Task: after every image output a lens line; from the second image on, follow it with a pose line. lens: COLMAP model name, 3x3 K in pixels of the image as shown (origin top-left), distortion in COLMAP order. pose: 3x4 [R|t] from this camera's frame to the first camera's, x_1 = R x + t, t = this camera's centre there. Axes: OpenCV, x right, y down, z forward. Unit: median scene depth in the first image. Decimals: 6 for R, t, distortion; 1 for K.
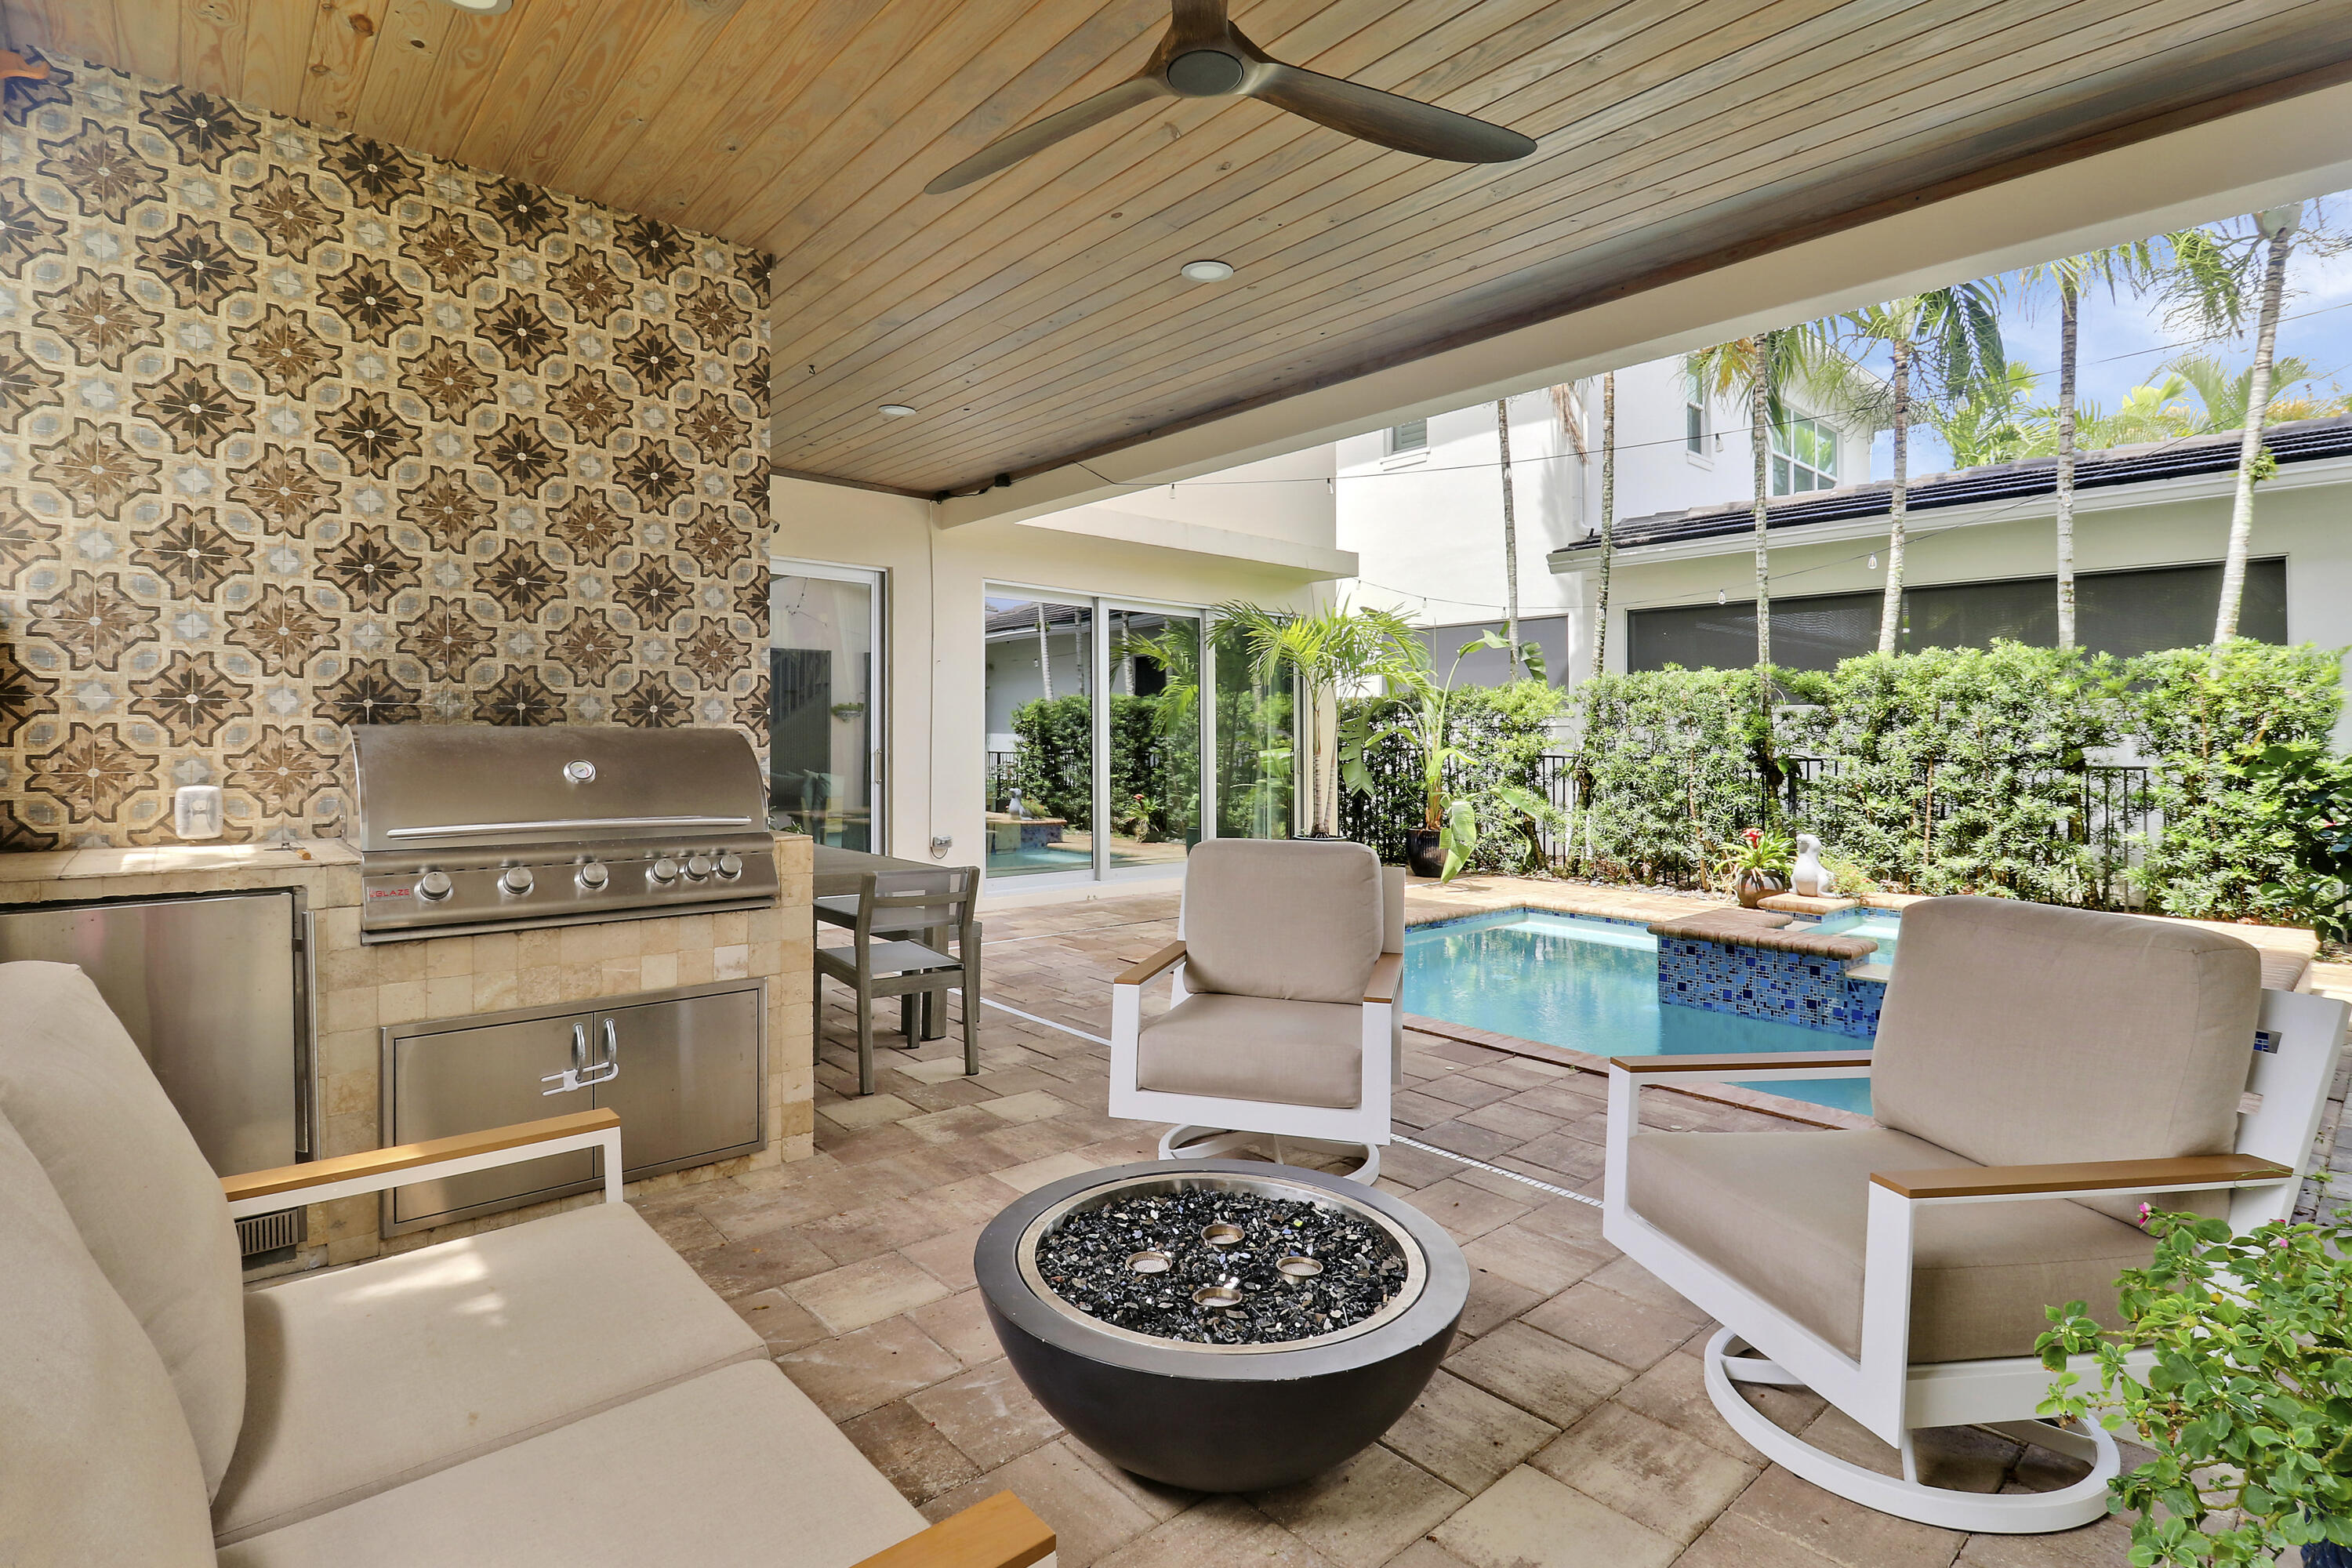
lens RADIAL K [[1104.6, 0, 1178.1], [0, 1104.6, 773.0], [0, 0, 1]] dist [0.012393, -0.000096]
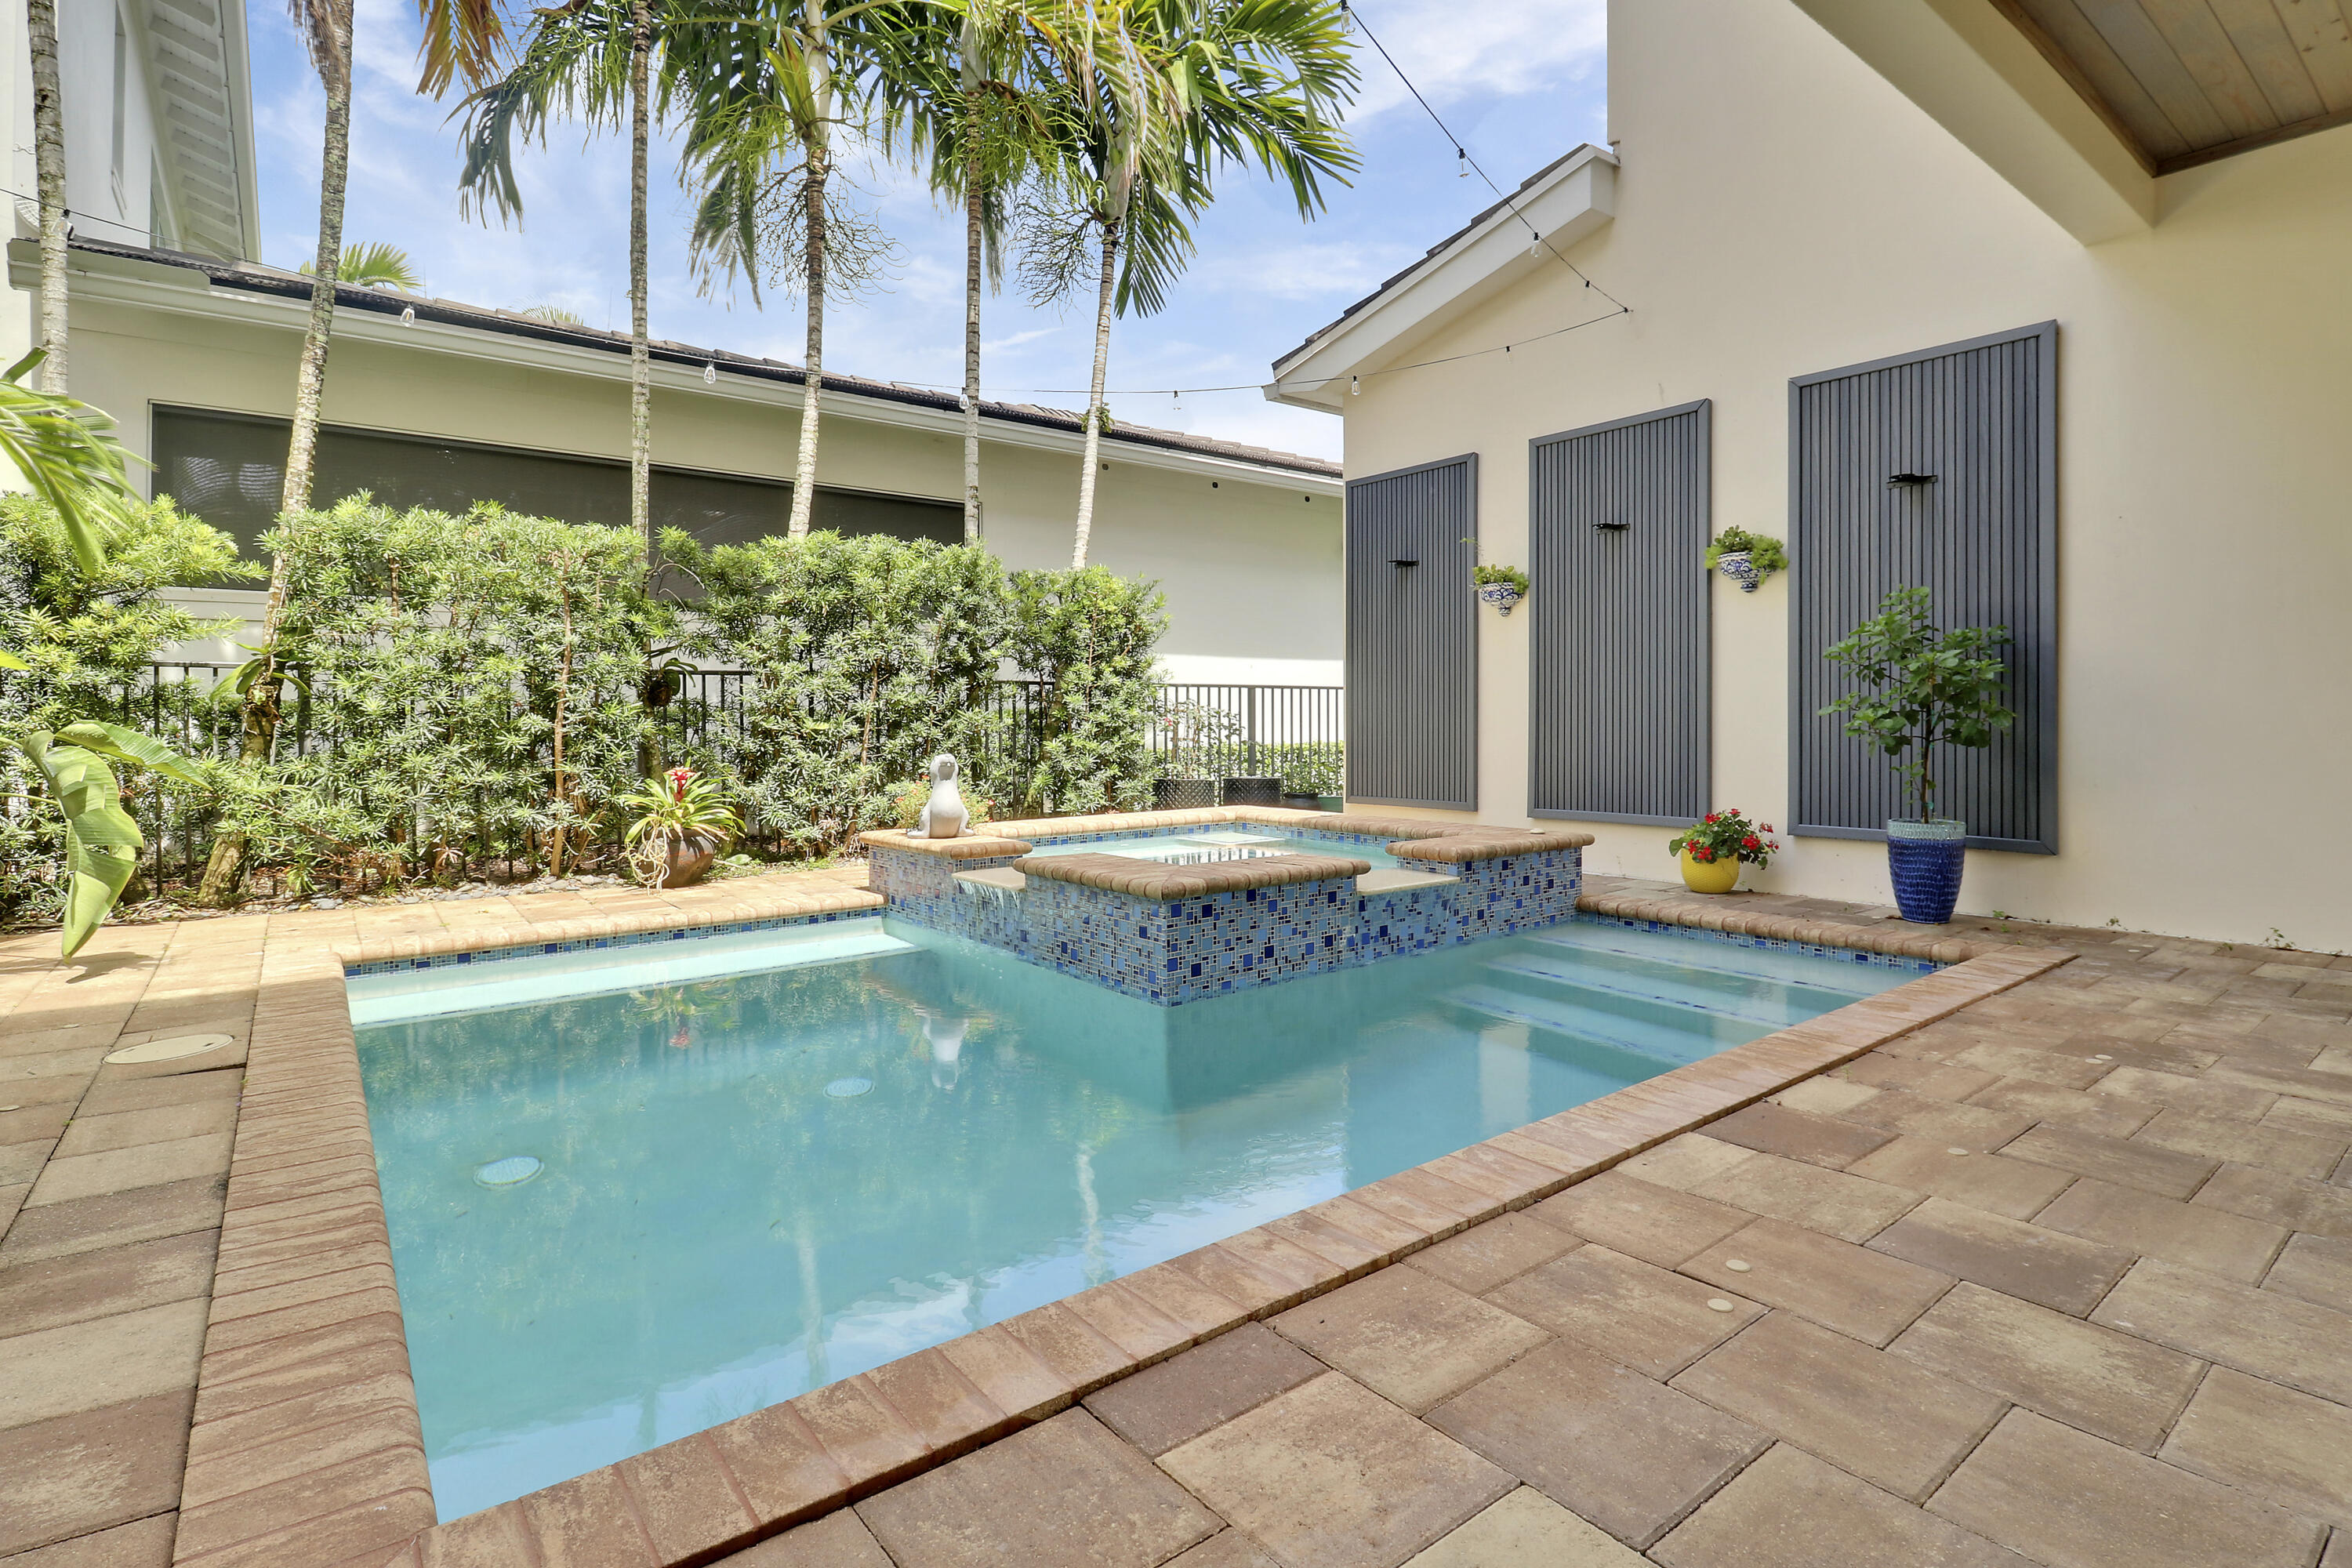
lens RADIAL K [[1104.6, 0, 1136.0], [0, 1104.6, 722.3], [0, 0, 1]] dist [0.012393, -0.000096]
pose [[0.069105, -0.000624, 0.997609, -0.180877], [0.031176, 0.999513, -0.001535, 0.042883], [-0.997122, 0.031208, 0.069091, 0.903539]]
